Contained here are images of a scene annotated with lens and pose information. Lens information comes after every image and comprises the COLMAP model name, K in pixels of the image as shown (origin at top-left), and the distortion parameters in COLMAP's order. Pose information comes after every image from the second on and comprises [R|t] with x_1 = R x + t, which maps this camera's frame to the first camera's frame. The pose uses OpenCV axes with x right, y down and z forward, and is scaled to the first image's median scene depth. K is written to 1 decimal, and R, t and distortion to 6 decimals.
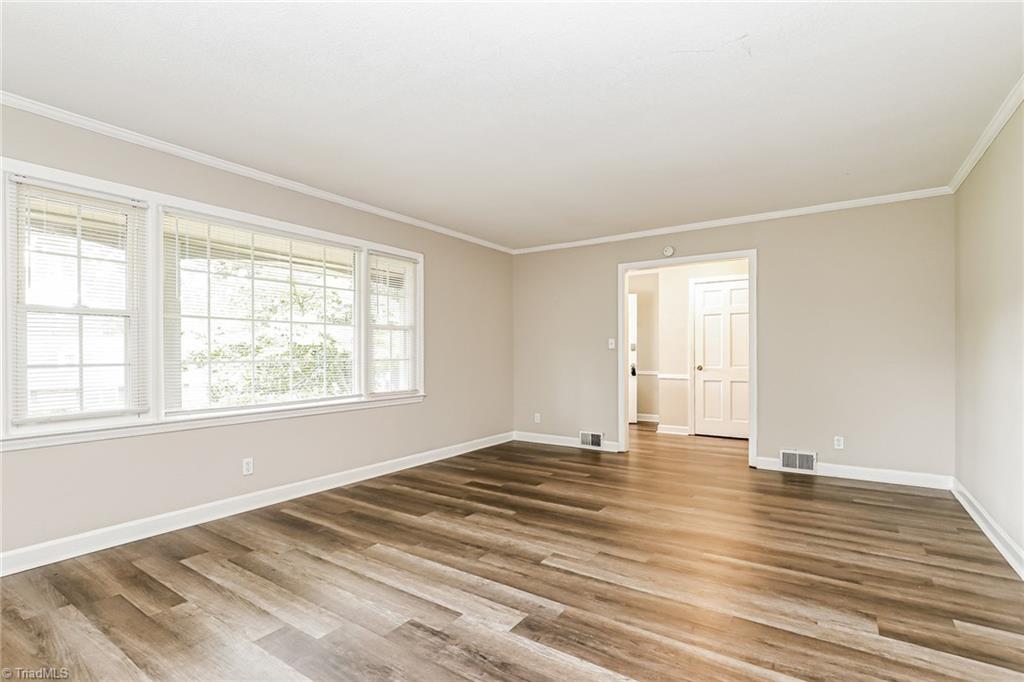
lens RADIAL K [[475.3, 0, 513.0], [0, 475.3, 348.7], [0, 0, 1]] dist [-0.010015, 0.000023]
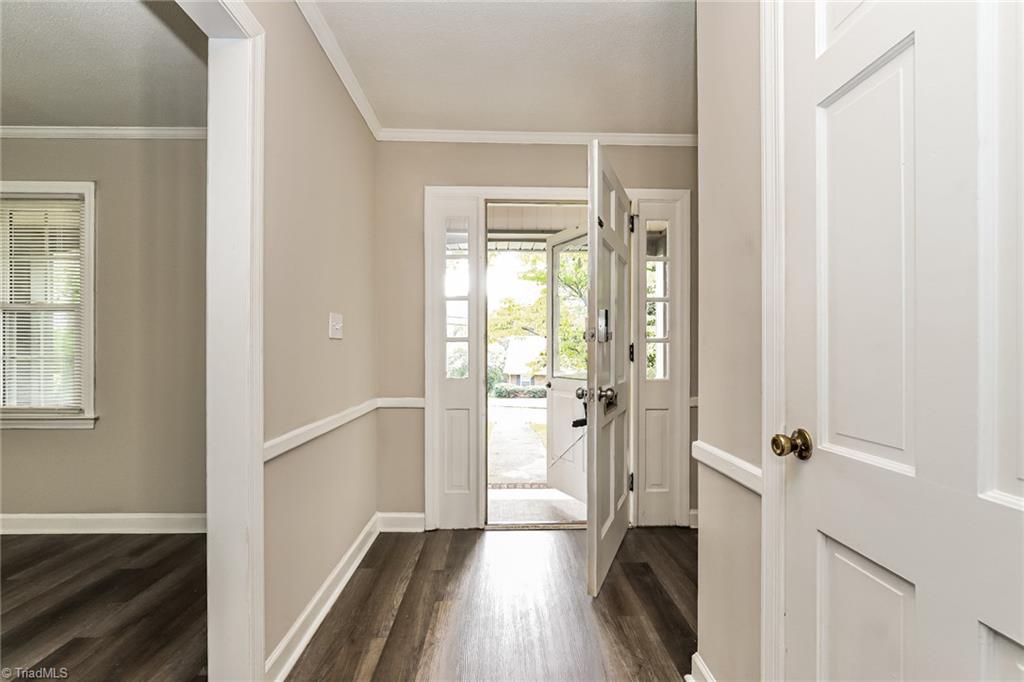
lens RADIAL K [[475.3, 0, 515.7], [0, 475.3, 347.5], [0, 0, 1]] dist [-0.010015, 0.000023]
pose [[0.599209, 0.004867, -0.800578, 0.881901], [0.007751, 0.999899, 0.011880, 0.009247], [0.800555, -0.013324, 0.599111, 1.563307]]
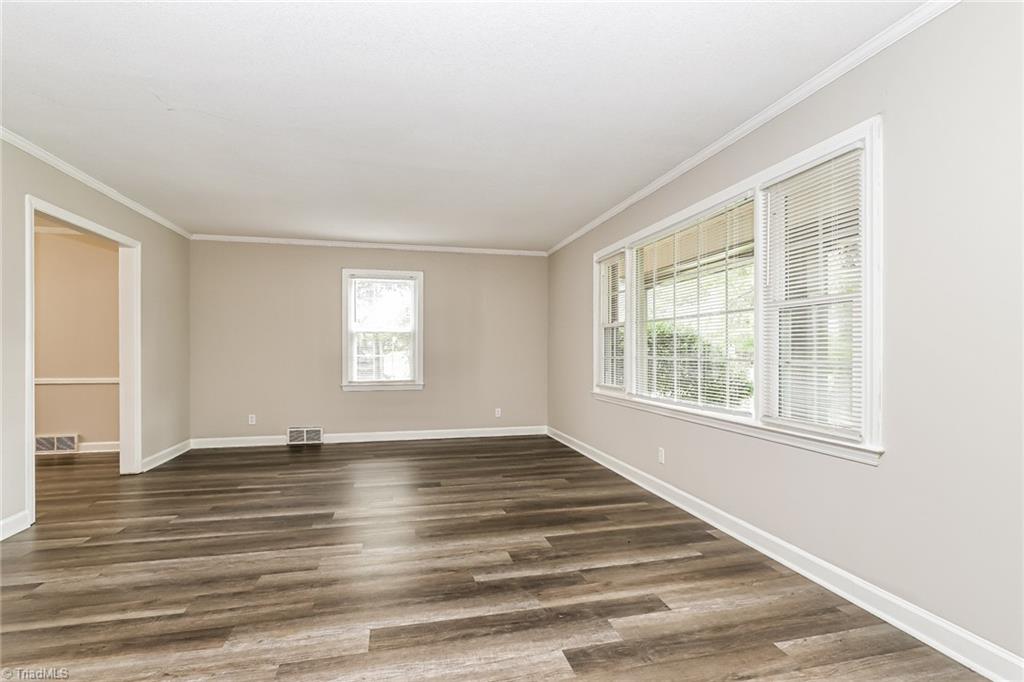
lens RADIAL K [[475.3, 0, 513.3], [0, 475.3, 348.6], [0, 0, 1]] dist [-0.010015, 0.000023]
pose [[-0.660204, -0.002207, -0.751083, 0.493535], [0.008918, 0.999902, -0.010777, 0.013150], [0.751034, -0.013813, -0.660119, 1.510537]]
